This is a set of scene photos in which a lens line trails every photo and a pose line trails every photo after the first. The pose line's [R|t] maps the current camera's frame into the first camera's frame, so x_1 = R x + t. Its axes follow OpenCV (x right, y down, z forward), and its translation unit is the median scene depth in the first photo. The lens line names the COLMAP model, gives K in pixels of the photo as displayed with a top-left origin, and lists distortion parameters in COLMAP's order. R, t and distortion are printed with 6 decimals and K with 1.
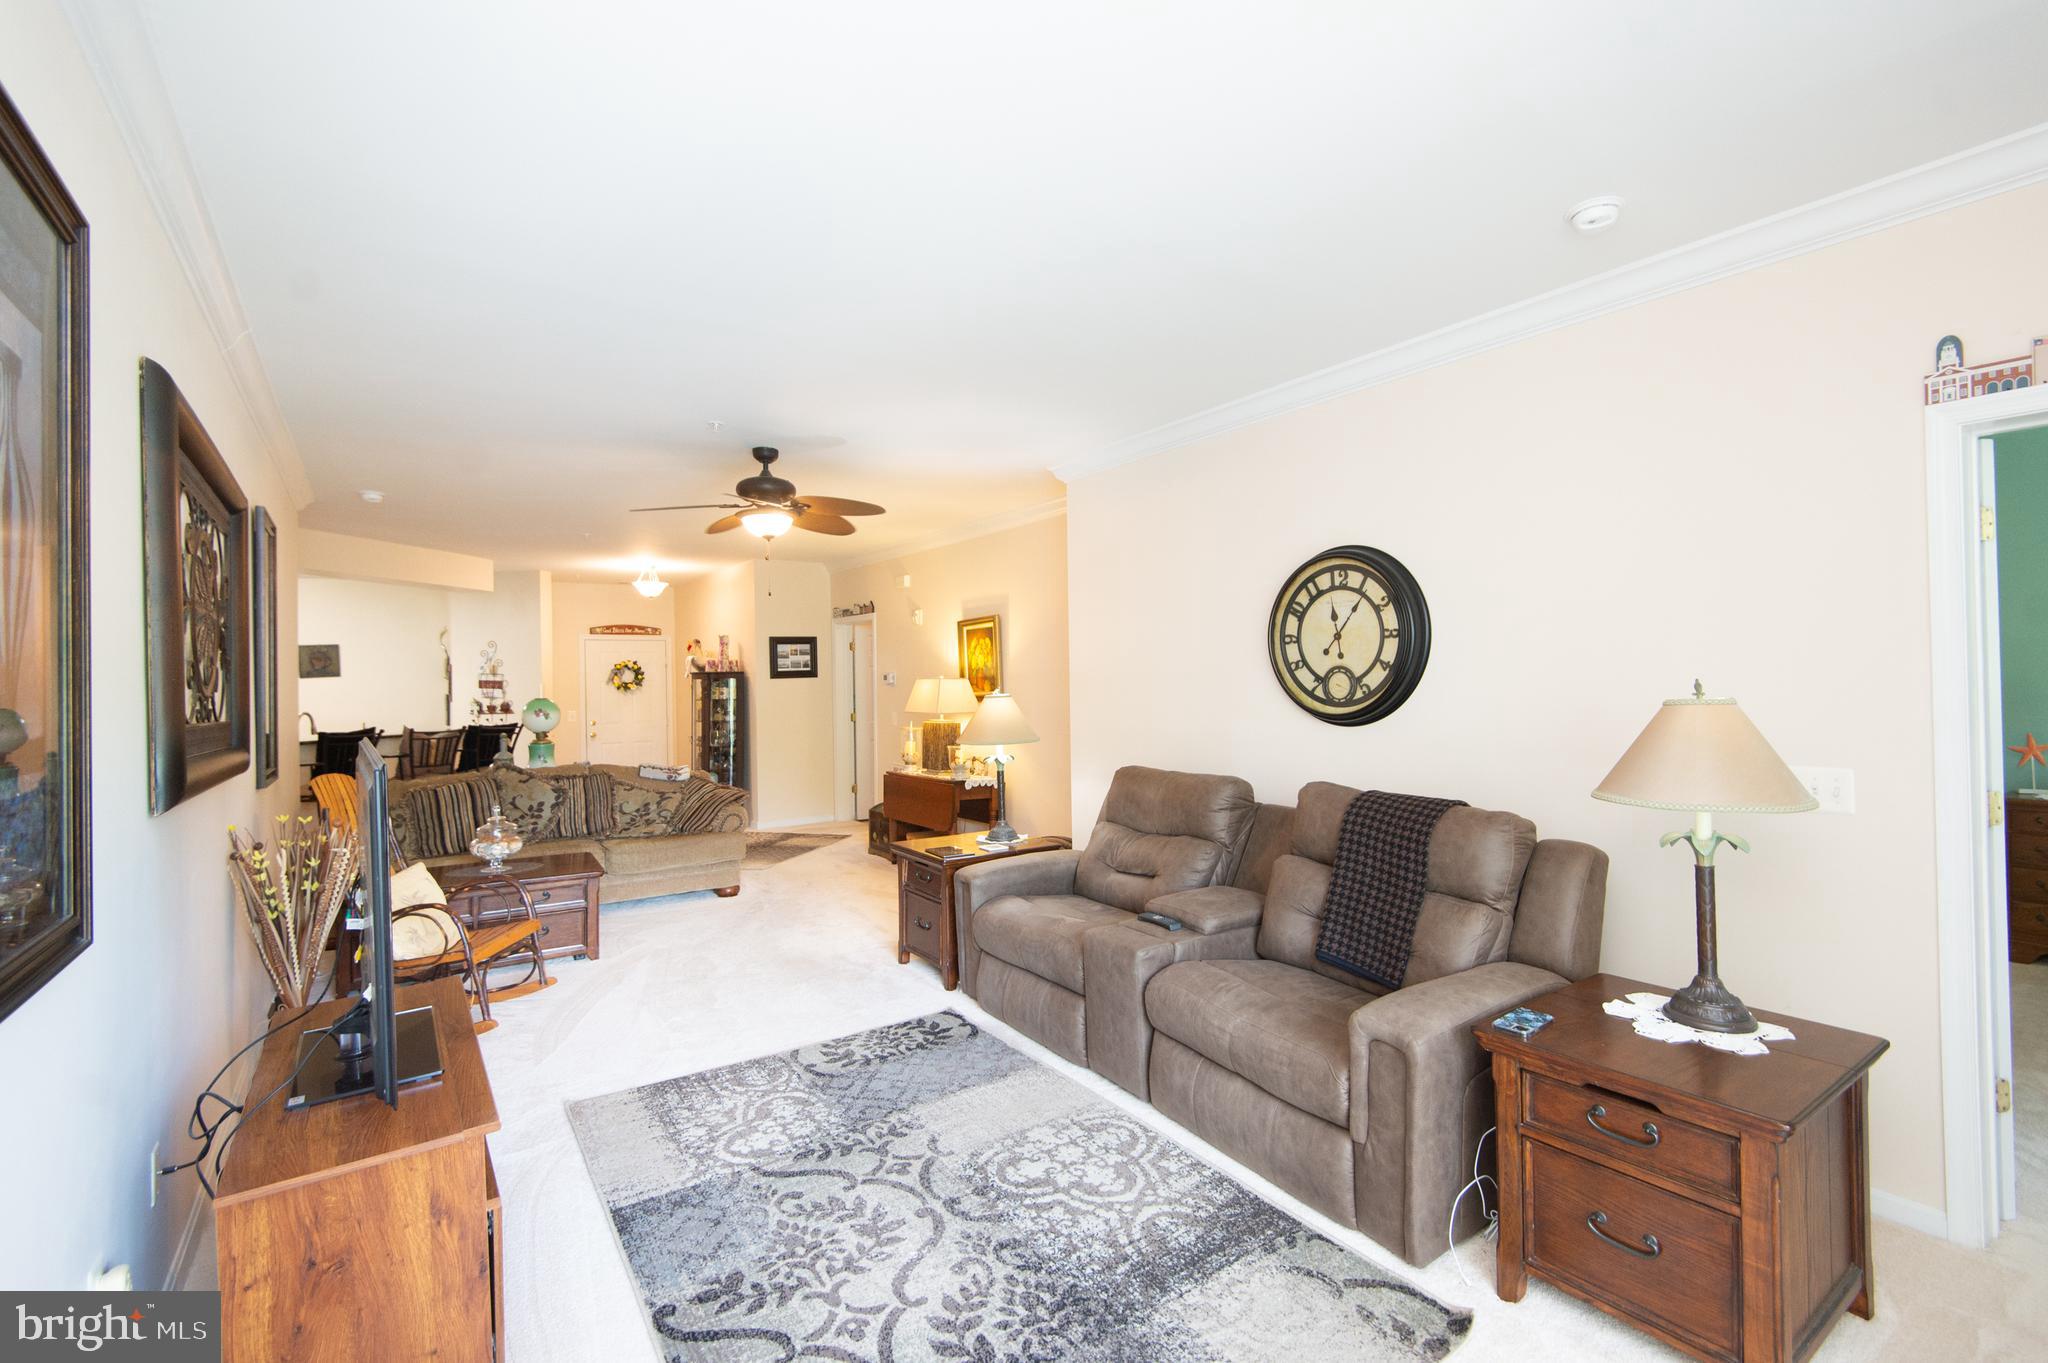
lens RADIAL K [[931.8, 0, 1027.2], [0, 931.8, 675.0], [0, 0, 1]] dist [0.033165, -0.019250]
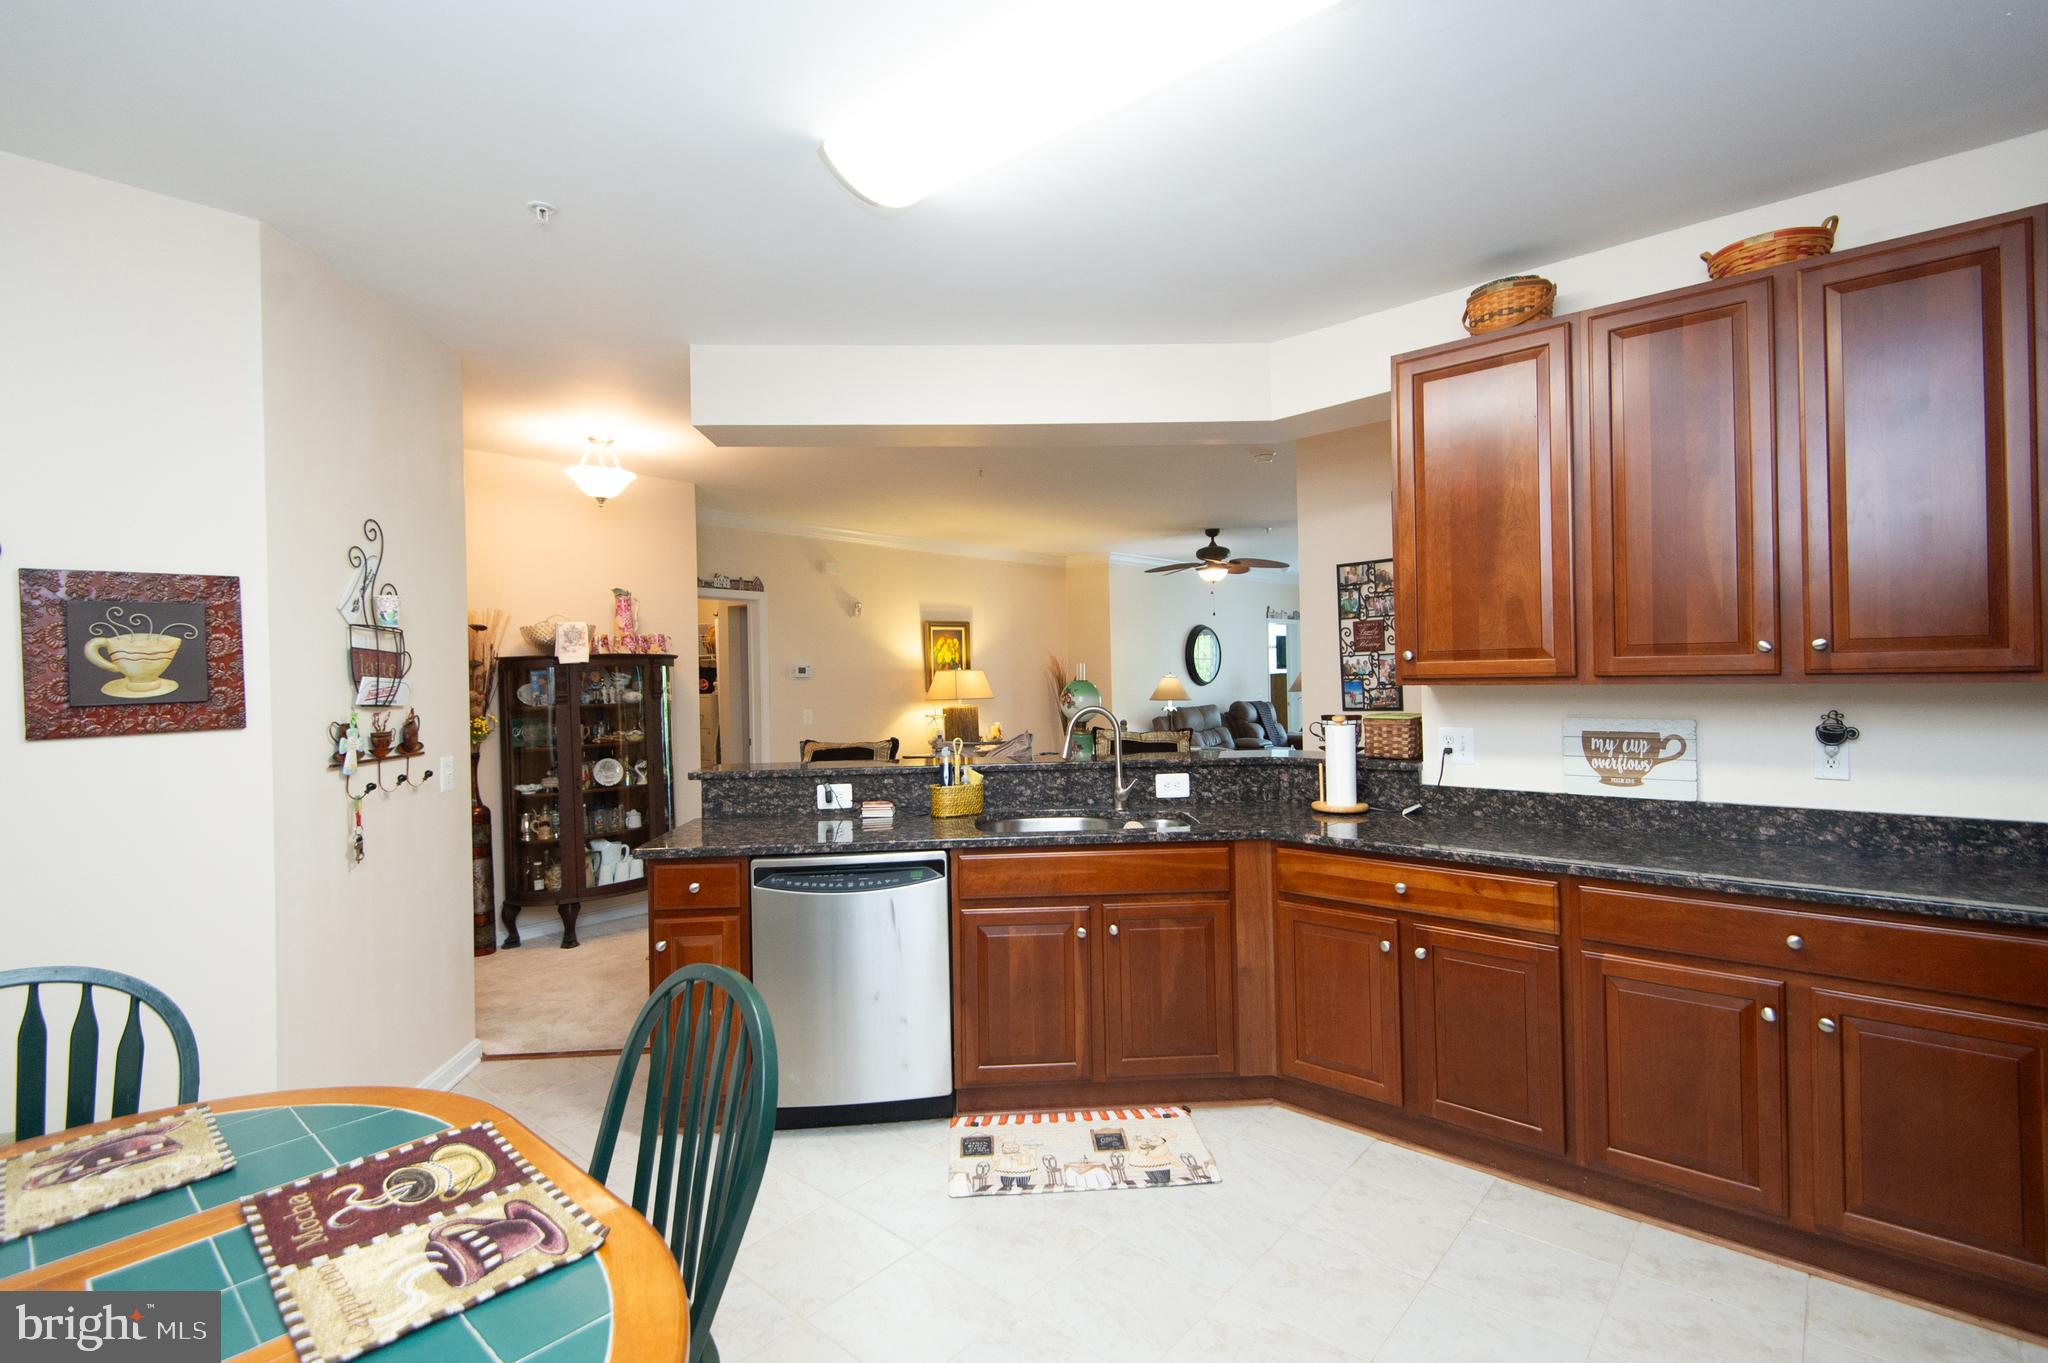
lens RADIAL K [[931.8, 0, 1029.9], [0, 931.8, 679.5], [0, 0, 1]] dist [0.033165, -0.019250]
pose [[-0.252160, 0.018204, 0.967514, -2.553088], [0.020591, 0.999698, -0.013443, 0.065608], [-0.967466, 0.016532, -0.252459, 2.443680]]
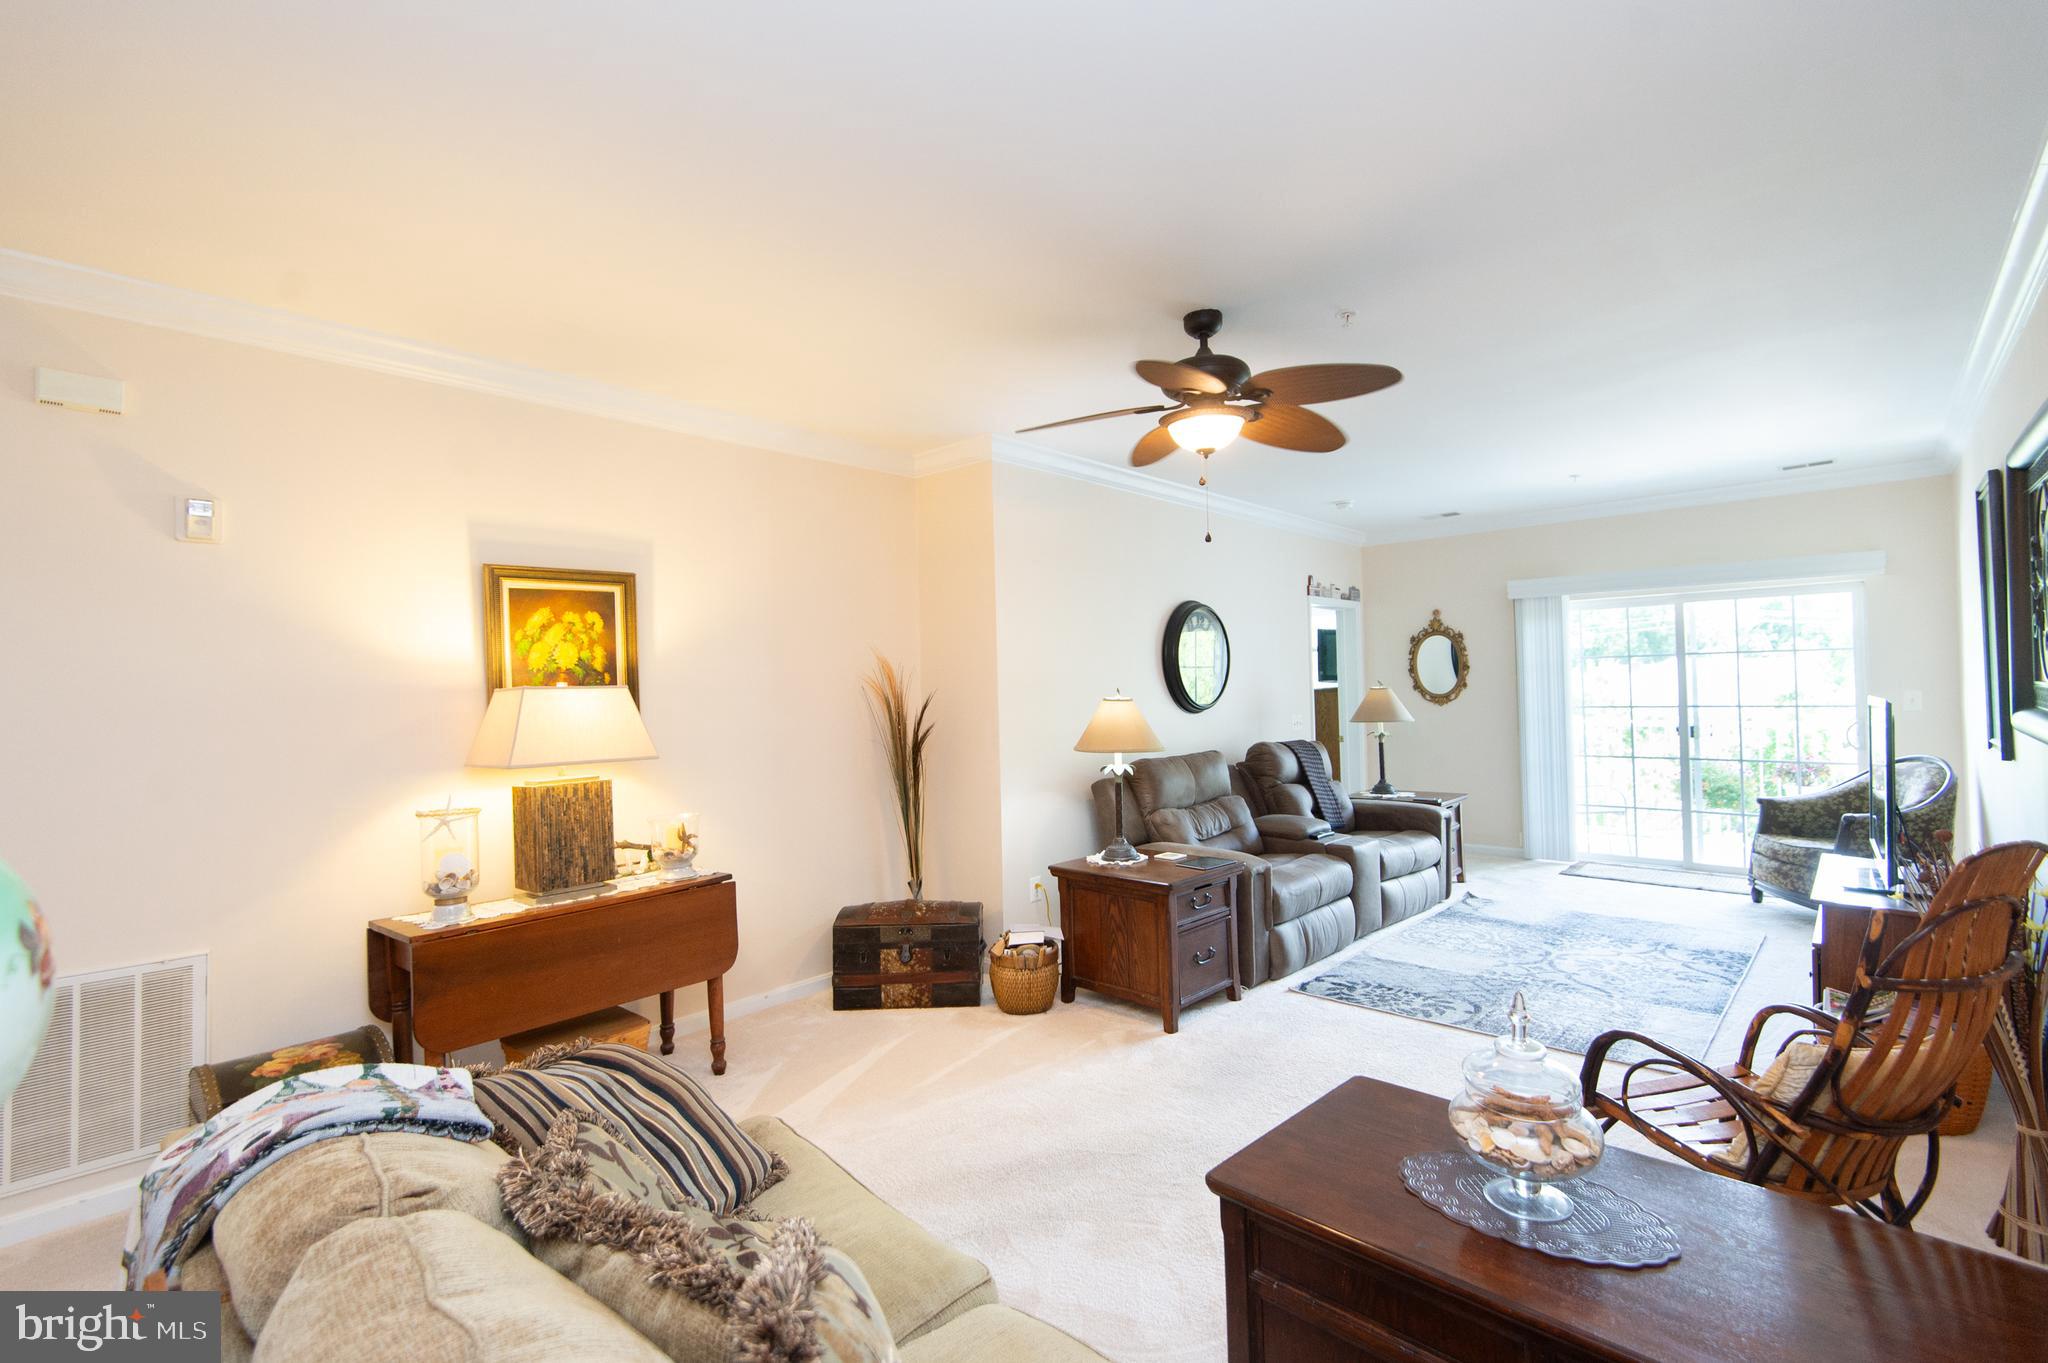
lens RADIAL K [[931.8, 0, 1027.4], [0, 931.8, 682.2], [0, 0, 1]] dist [0.033165, -0.019250]
pose [[-0.239730, 0.029880, 0.970380, -1.212869], [0.025084, 0.999383, -0.024577, 0.034082], [-0.970515, 0.018449, -0.240332, 1.780013]]
